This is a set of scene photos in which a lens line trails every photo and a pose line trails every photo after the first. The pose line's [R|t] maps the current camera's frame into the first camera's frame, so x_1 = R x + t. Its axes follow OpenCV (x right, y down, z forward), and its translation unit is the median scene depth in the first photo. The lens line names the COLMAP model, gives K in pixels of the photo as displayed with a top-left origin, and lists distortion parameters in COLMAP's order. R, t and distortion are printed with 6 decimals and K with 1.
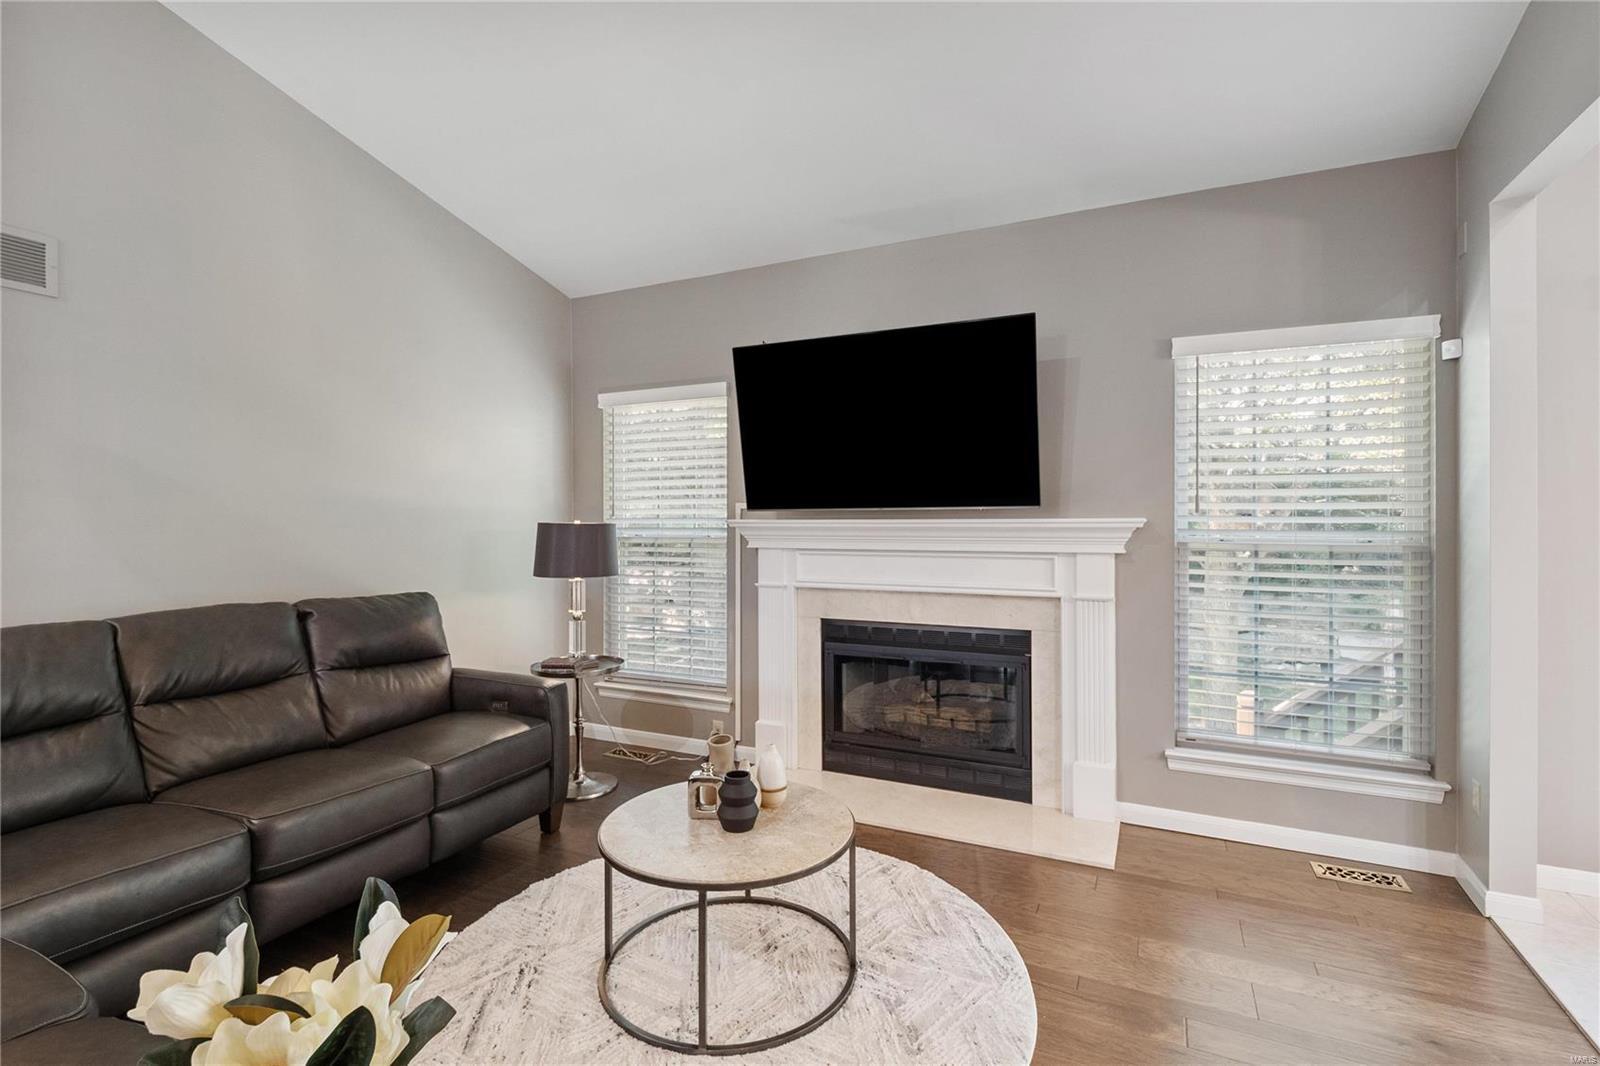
lens RADIAL K [[753.0, 0, 799.3], [0, 753.0, 523.2], [0, 0, 1]] dist [0.004639, -0.006127]
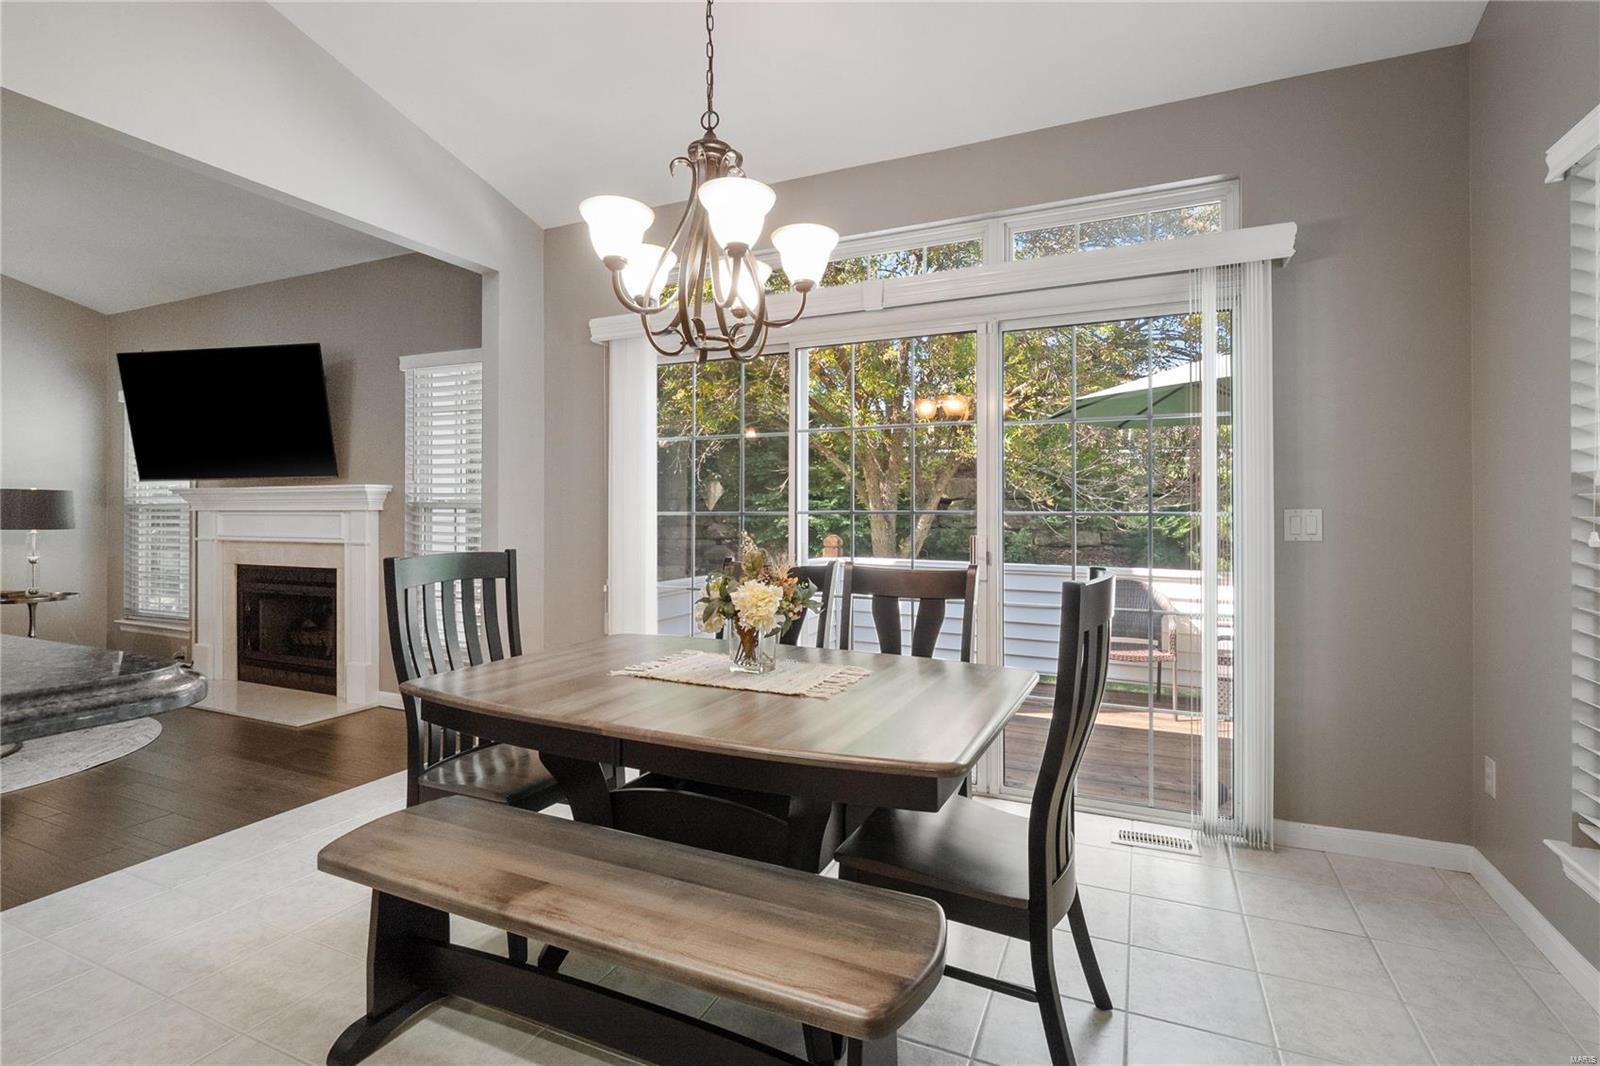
lens RADIAL K [[768.2, 0, 781.8], [0, 768.2, 503.9], [0, 0, 1]] dist [-0.000854, -0.000601]
pose [[0.999719, 0.005201, 0.023143, 1.075318], [-0.004869, 0.999885, -0.014380, 0.042255], [-0.023215, 0.014263, 0.999629, -0.407460]]
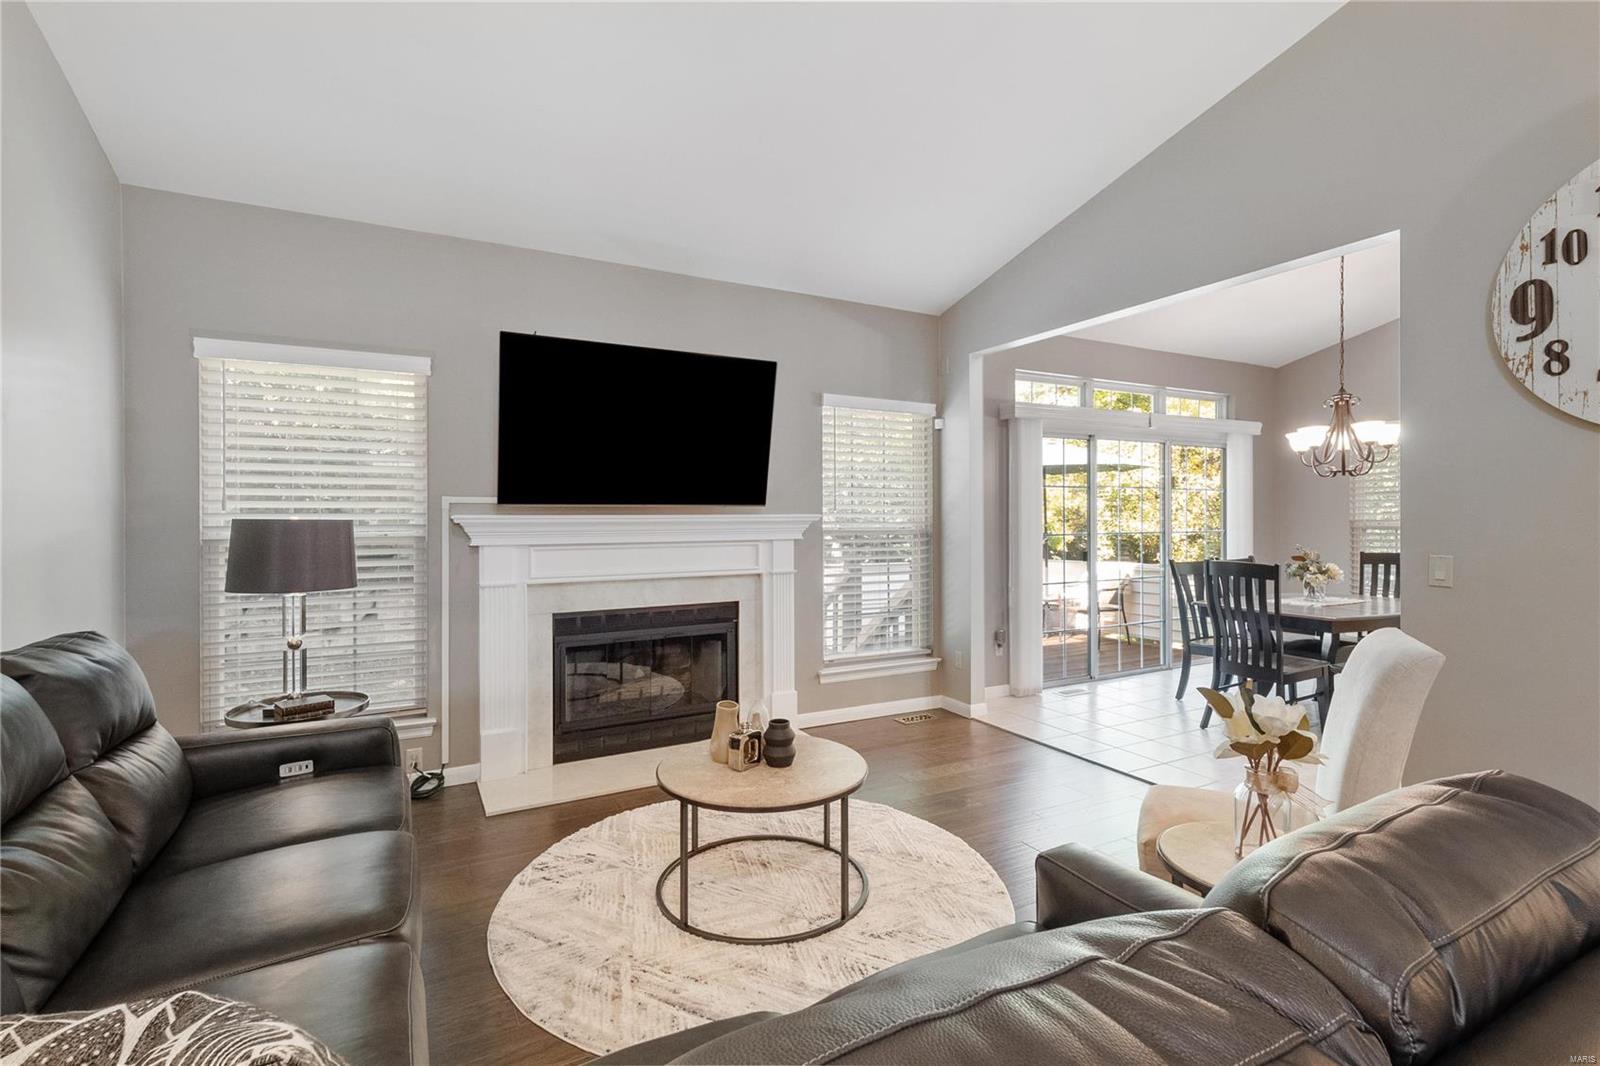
lens RADIAL K [[753.0, 0, 799.3], [0, 753.0, 523.2], [0, 0, 1]] dist [0.004639, -0.006127]
pose [[0.573821, -0.005578, 0.818962, -0.685003], [0.006002, 0.999979, 0.002605, 0.005673], [-0.818959, 0.003421, 0.573842, 0.172922]]
